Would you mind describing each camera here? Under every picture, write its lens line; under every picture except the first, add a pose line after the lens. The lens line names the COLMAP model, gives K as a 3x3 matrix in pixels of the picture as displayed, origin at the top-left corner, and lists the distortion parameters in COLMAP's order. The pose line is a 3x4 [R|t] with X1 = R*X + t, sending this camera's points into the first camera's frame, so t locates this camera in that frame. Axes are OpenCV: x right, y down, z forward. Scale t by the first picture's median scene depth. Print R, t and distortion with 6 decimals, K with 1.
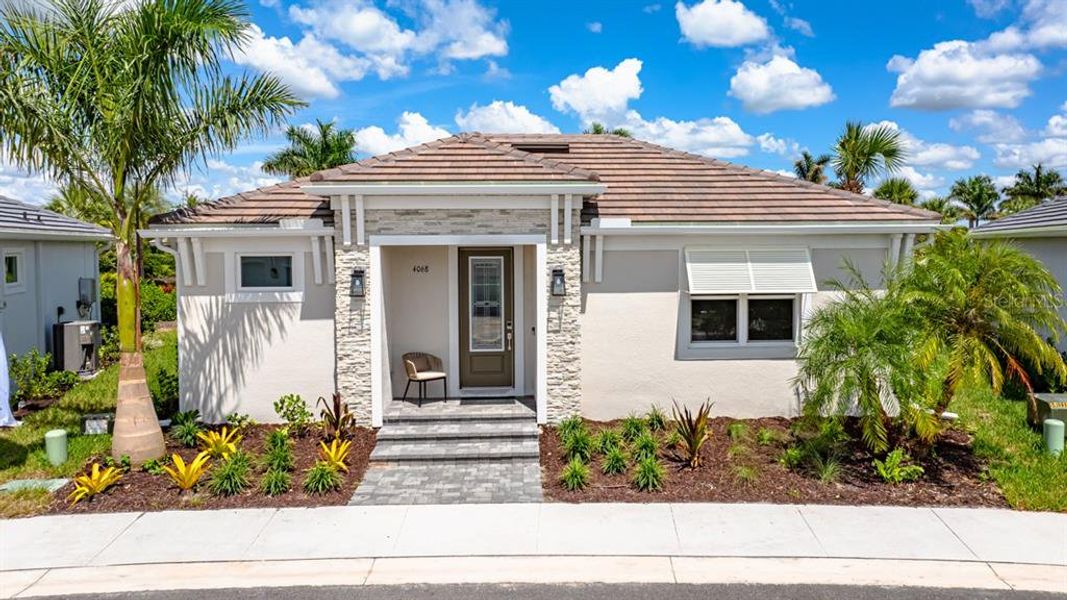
lens RADIAL K [[784.6, 0, 556.9], [0, 784.6, 272.9], [0, 0, 1]] dist [-0.004470, 0.007168]
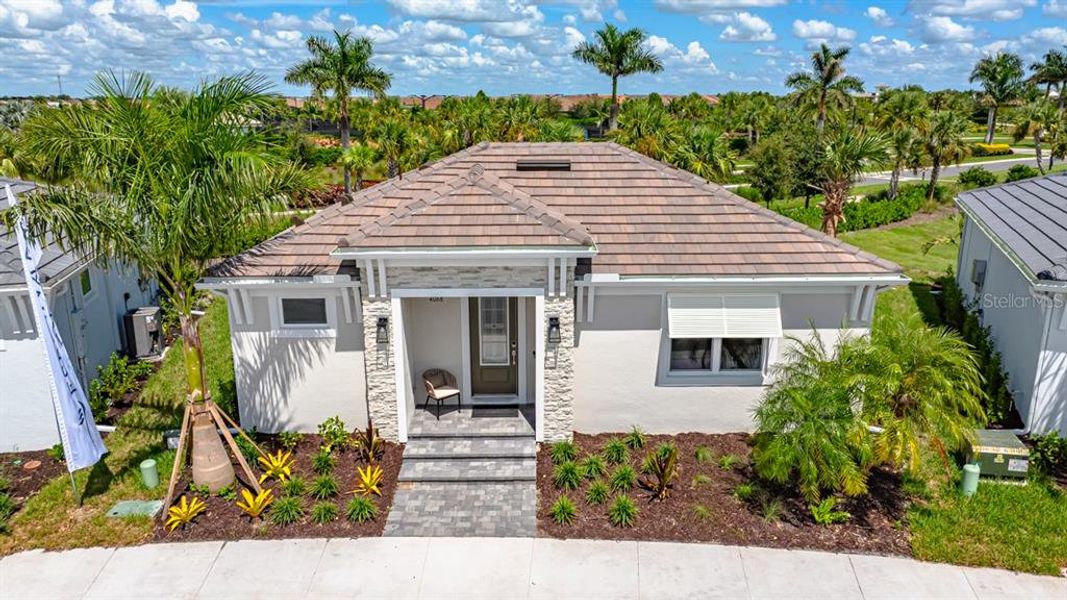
lens RADIAL K [[758.0, 0, 539.1], [0, 758.0, 293.0], [0, 0, 1]] dist [-0.000374, 0.002834]
pose [[0.998914, 0.015317, -0.043996, 0.027577], [-0.005388, 0.976052, 0.217470, -0.282228], [0.046274, -0.216997, 0.975075, -0.077055]]
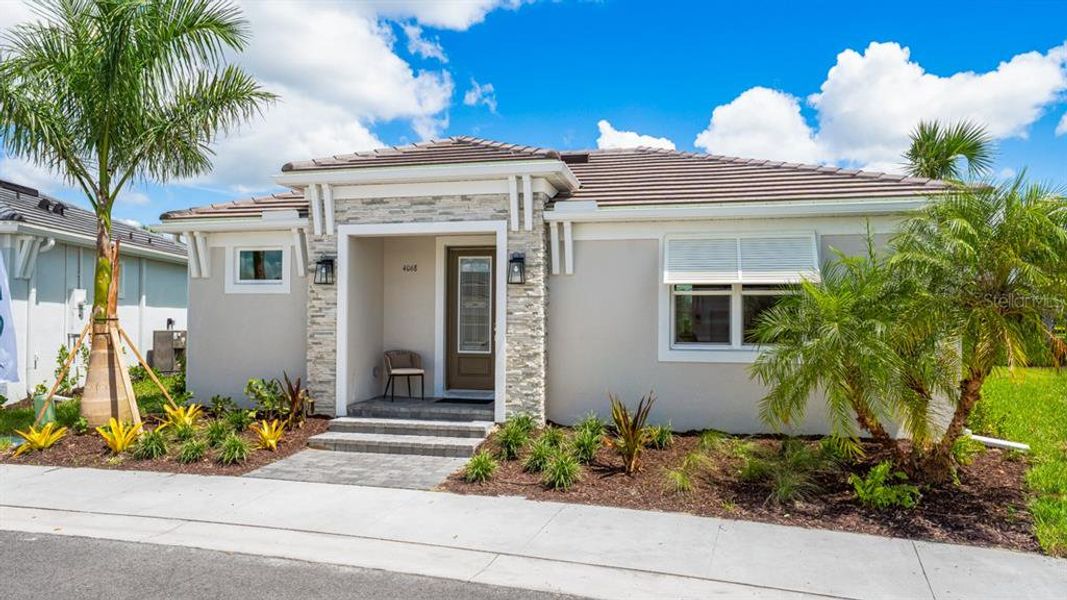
lens RADIAL K [[686.7, 0, 528.8], [0, 686.7, 309.3], [0, 0, 1]] dist [0.013390, 0.005174]
pose [[0.958951, 0.007657, -0.283470, 0.247701], [-0.024277, 0.998182, -0.055162, 0.103043], [0.282532, 0.059780, 0.957393, 0.221683]]
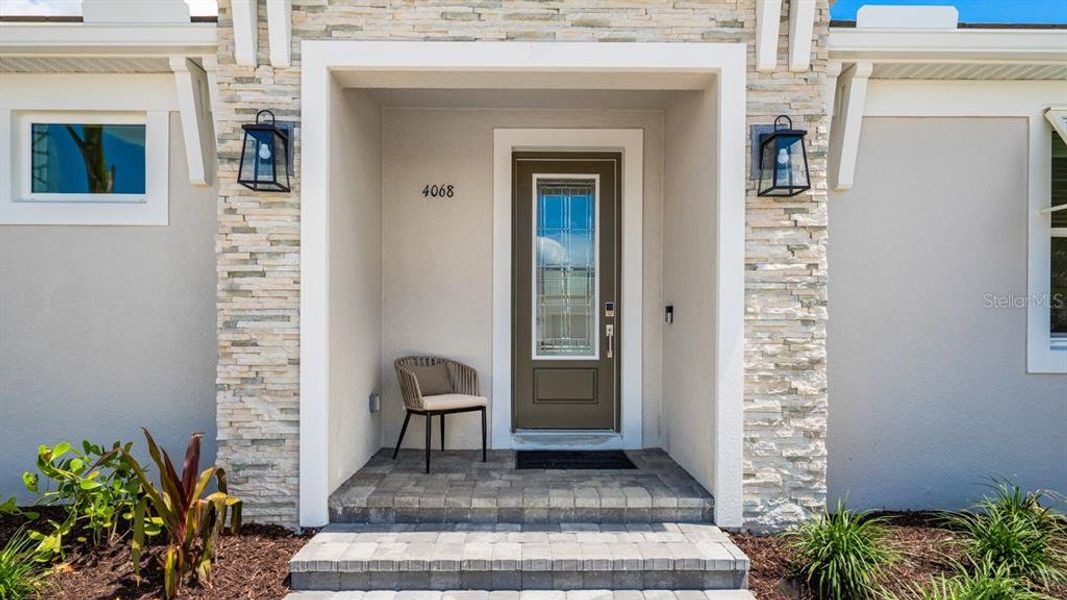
lens RADIAL K [[554.1, 0, 531.7], [0, 554.1, 324.4], [0, 0, 1]] dist [0.005773, -0.002347]
pose [[0.998689, 0.009256, -0.050345, -0.105705], [-0.011453, 0.998987, -0.043526, 0.105509], [0.049891, 0.044045, 0.997783, 0.722156]]
